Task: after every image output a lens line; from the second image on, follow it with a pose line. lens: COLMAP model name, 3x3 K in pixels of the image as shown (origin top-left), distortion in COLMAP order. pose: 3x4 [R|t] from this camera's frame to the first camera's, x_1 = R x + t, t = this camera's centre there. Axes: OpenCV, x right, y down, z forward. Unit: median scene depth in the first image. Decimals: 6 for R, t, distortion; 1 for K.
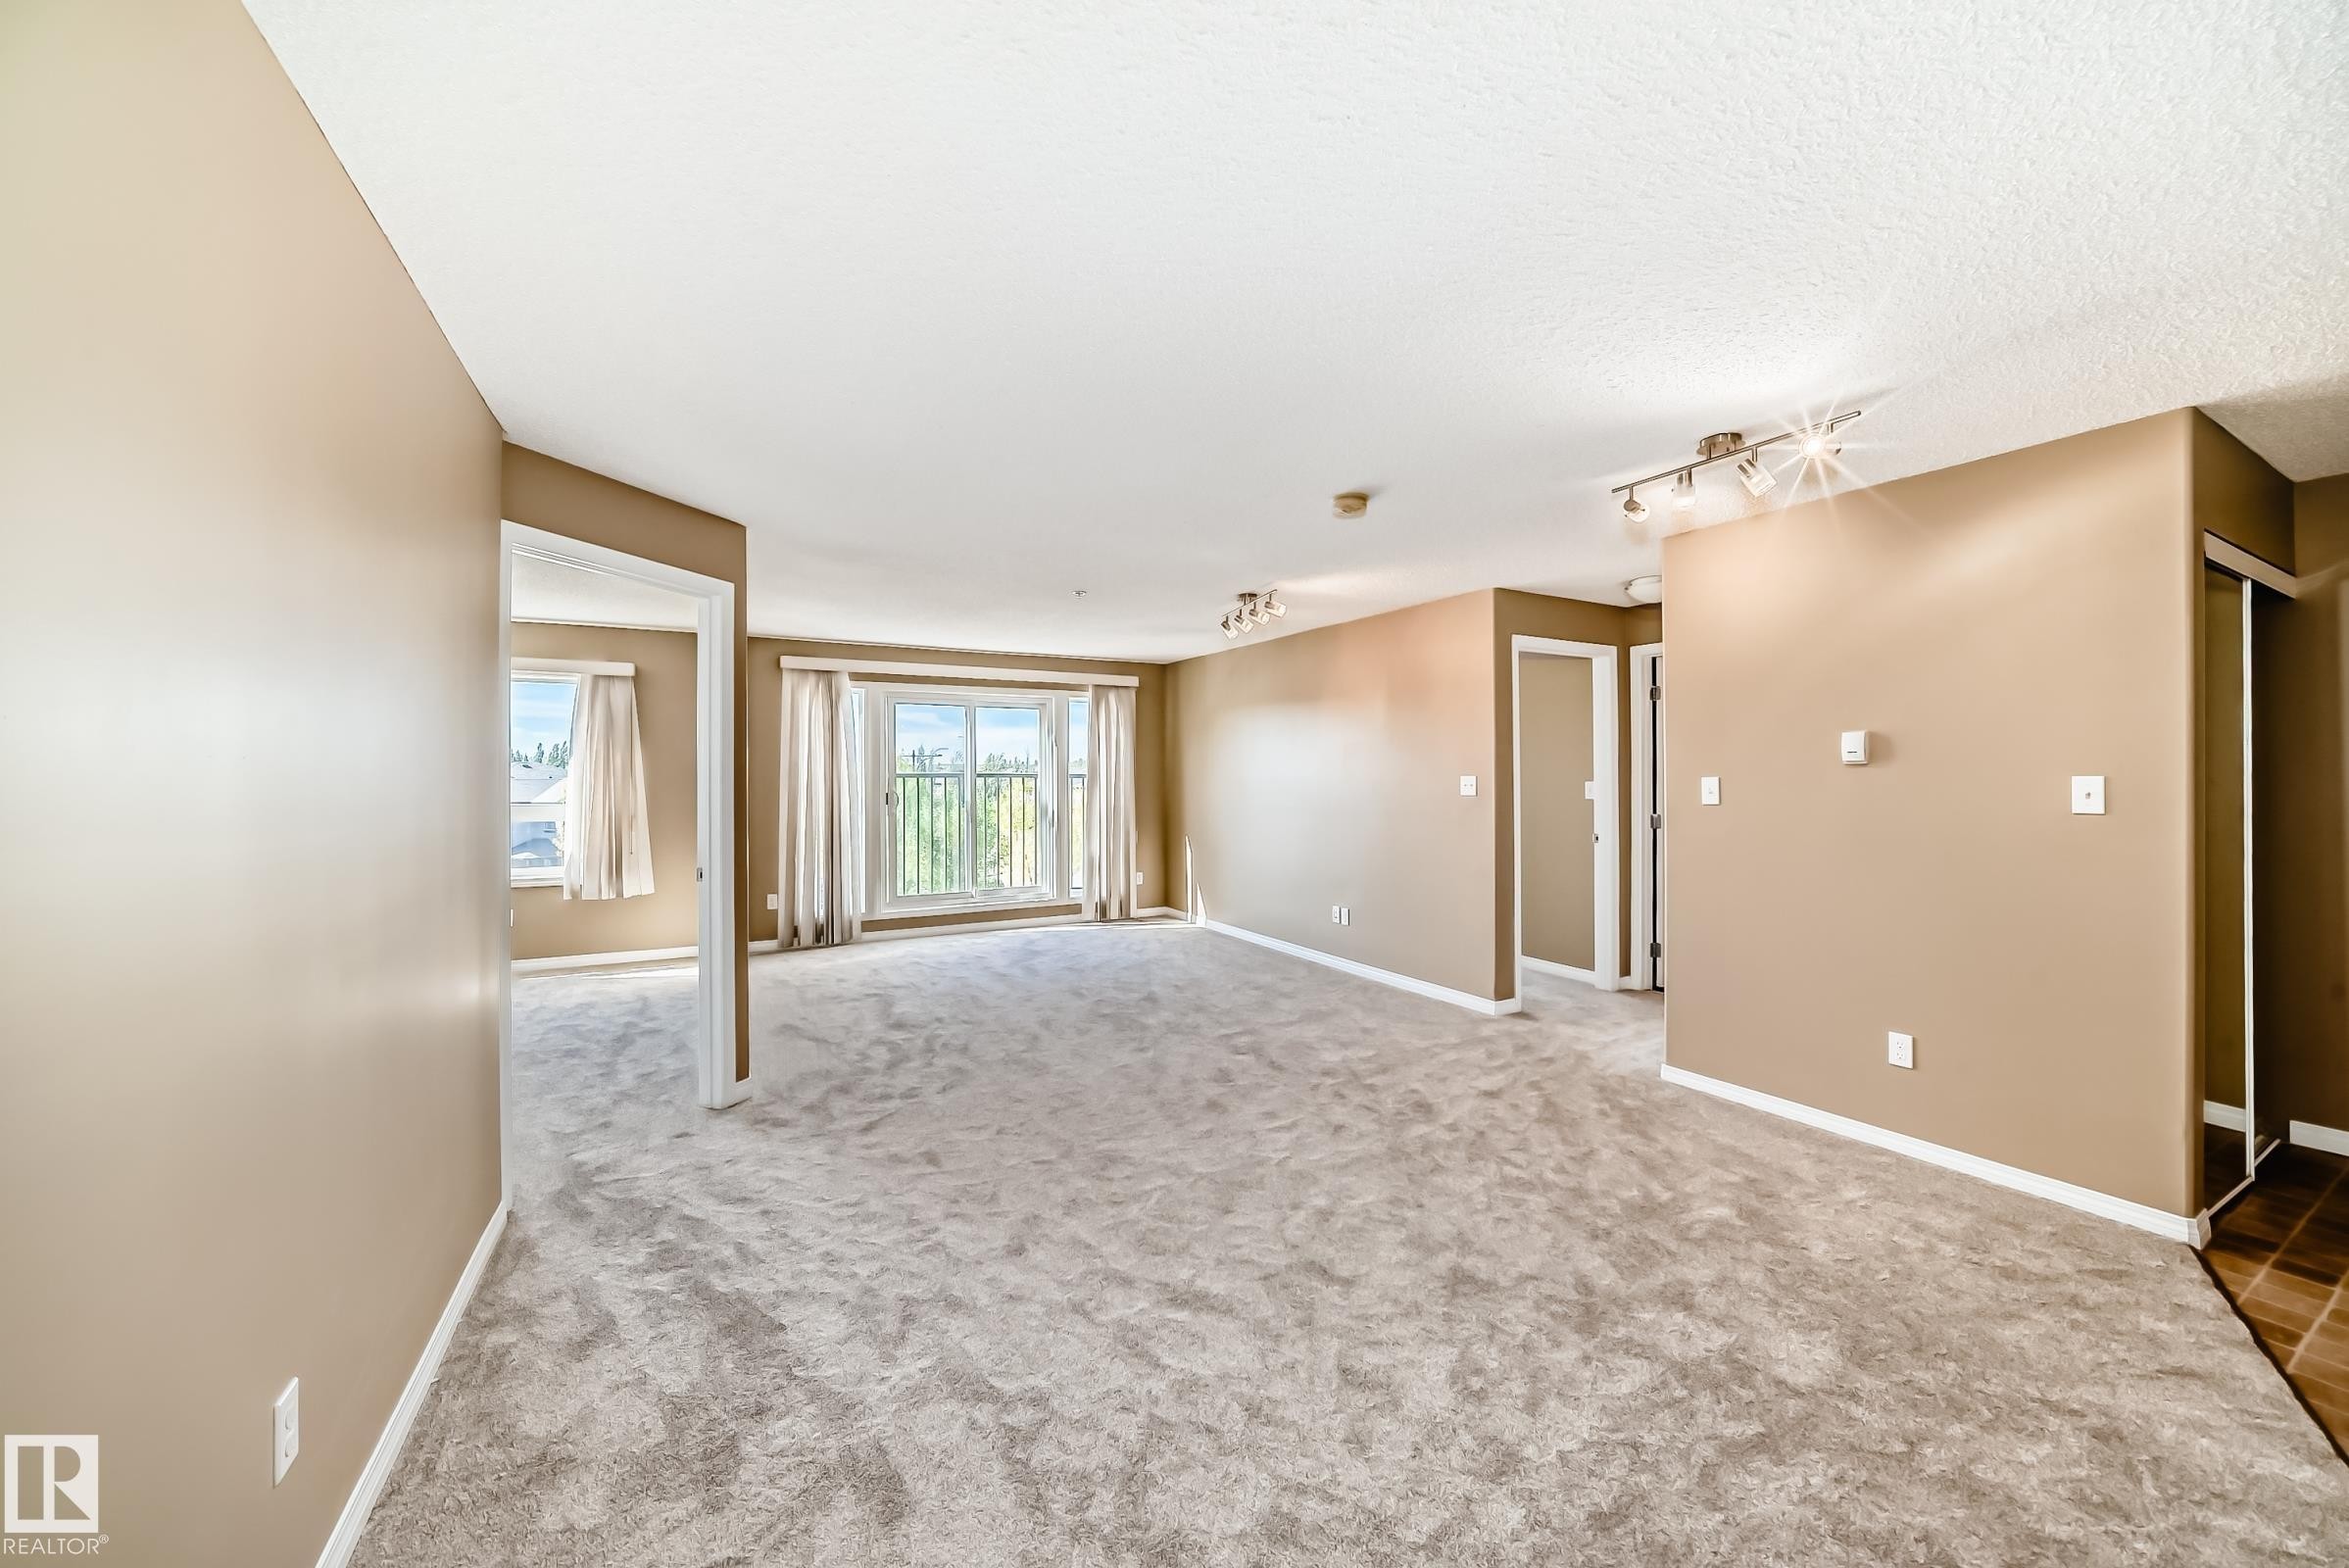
lens RADIAL K [[849.7, 0, 1174.5], [0, 849.7, 784.0], [0, 0, 1]] dist [-0.031732, -0.000007]
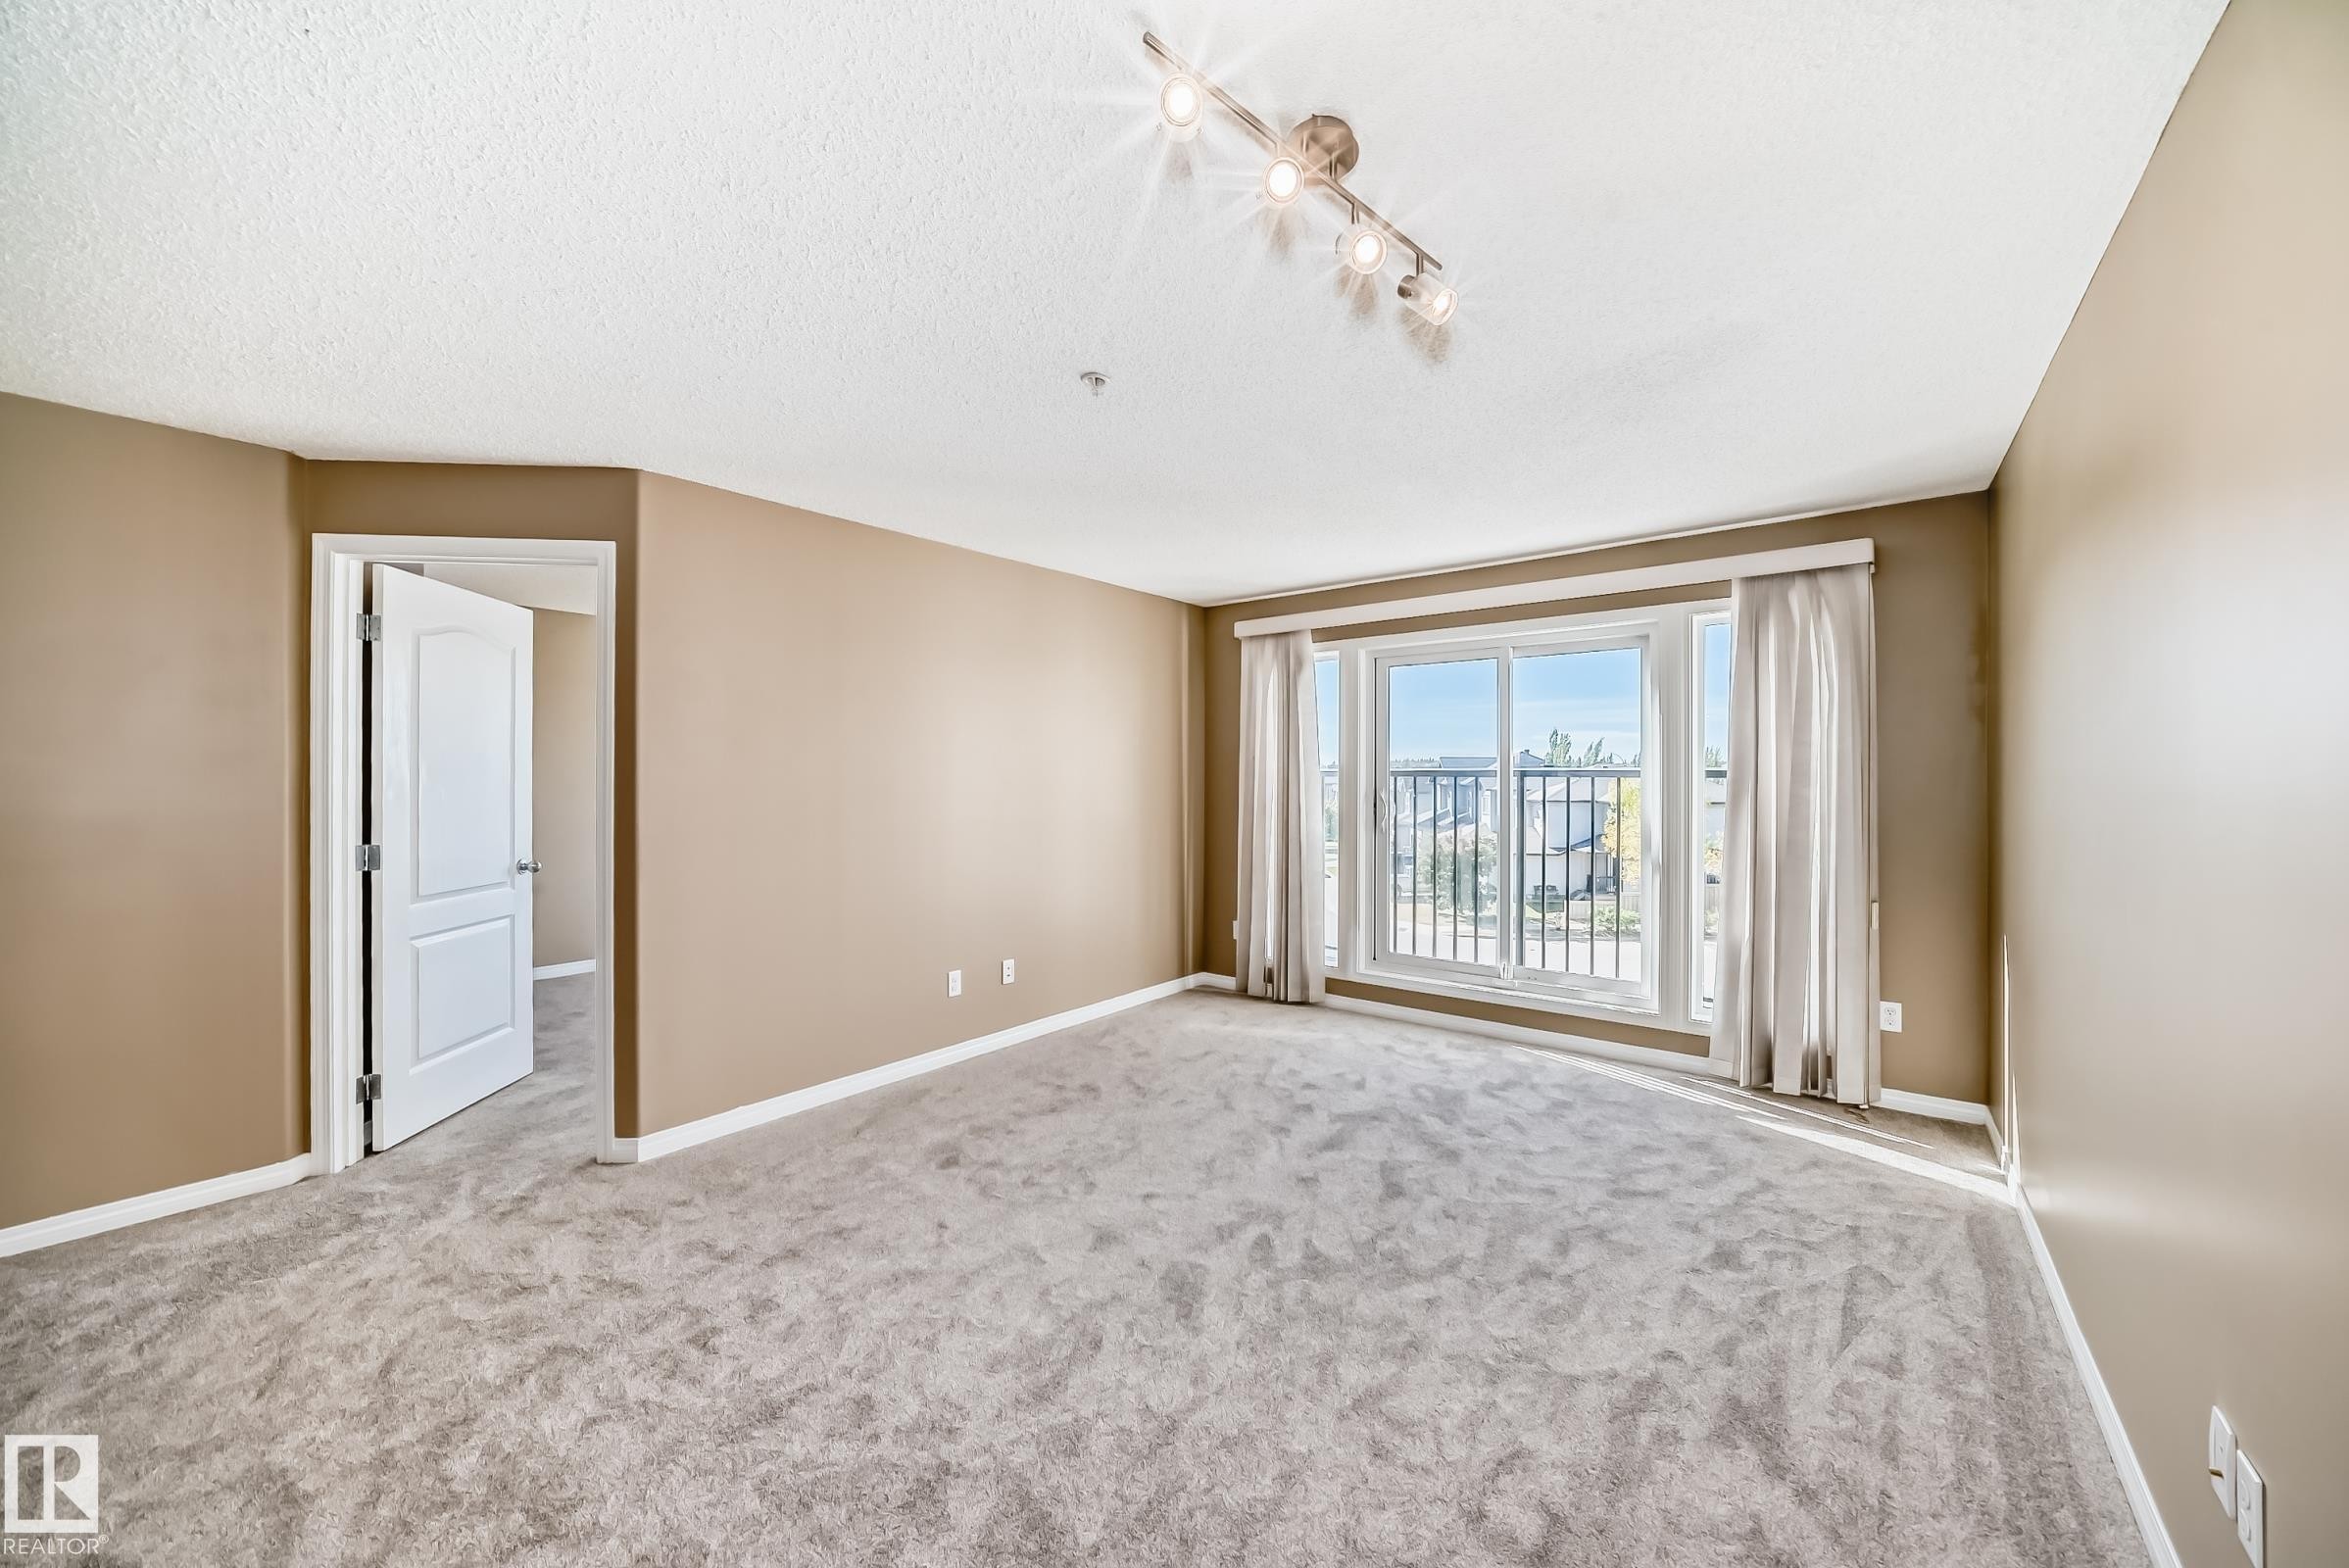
lens RADIAL K [[849.7, 0, 1174.5], [0, 849.7, 784.0], [0, 0, 1]] dist [-0.031732, -0.000007]
pose [[0.391648, 0.008572, -0.920075, 0.214020], [-0.008163, 0.999950, 0.005841, -0.003635], [0.920079, 0.005223, 0.391698, 0.551684]]
